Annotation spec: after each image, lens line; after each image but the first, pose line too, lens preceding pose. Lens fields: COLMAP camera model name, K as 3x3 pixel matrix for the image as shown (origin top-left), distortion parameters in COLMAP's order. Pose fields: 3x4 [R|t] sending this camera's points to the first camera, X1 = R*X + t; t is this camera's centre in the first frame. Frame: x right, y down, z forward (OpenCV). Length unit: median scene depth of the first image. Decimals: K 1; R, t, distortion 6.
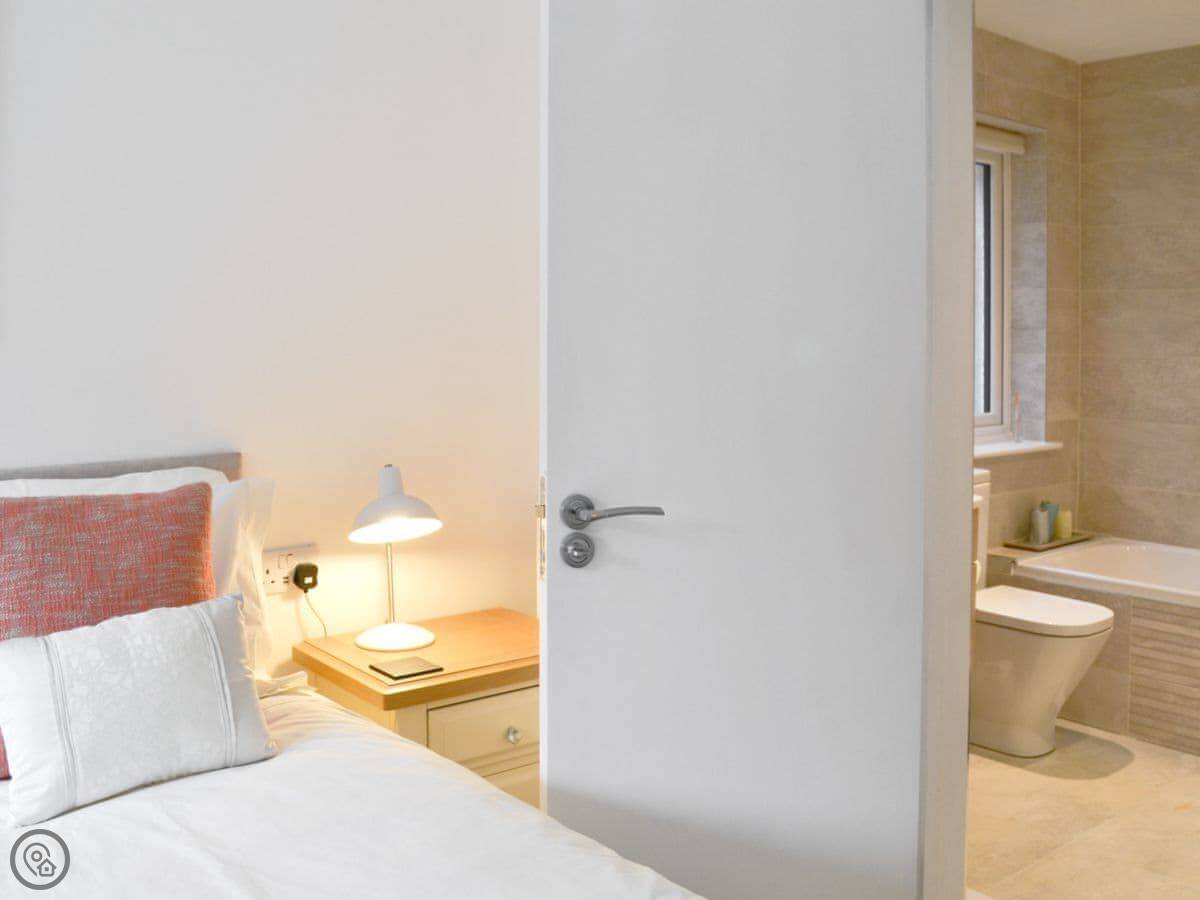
lens RADIAL K [[1216.0, 0, 600.3], [0, 1216.0, 326.6], [0, 0, 1]] dist [-0.068725, -0.014413]
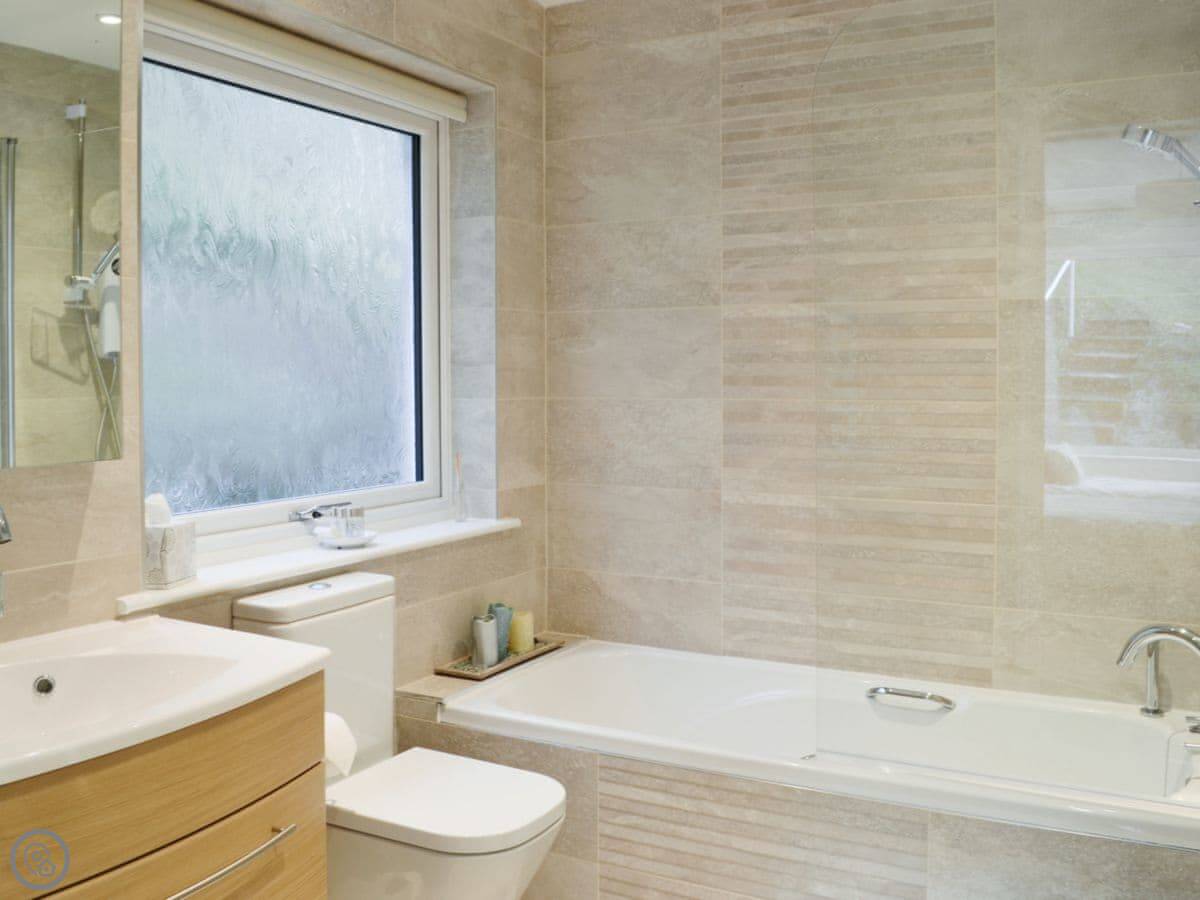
lens RADIAL K [[1163.4, 0, 600.0], [0, 1163.4, 450.0], [0, 0, 1]] dist [-0.069559, -0.006447]
pose [[0.935329, -0.037874, 0.351745, 0.183012], [0.013960, 0.997430, 0.070279, 0.005744], [-0.353503, -0.060823, 0.933454, 0.326001]]
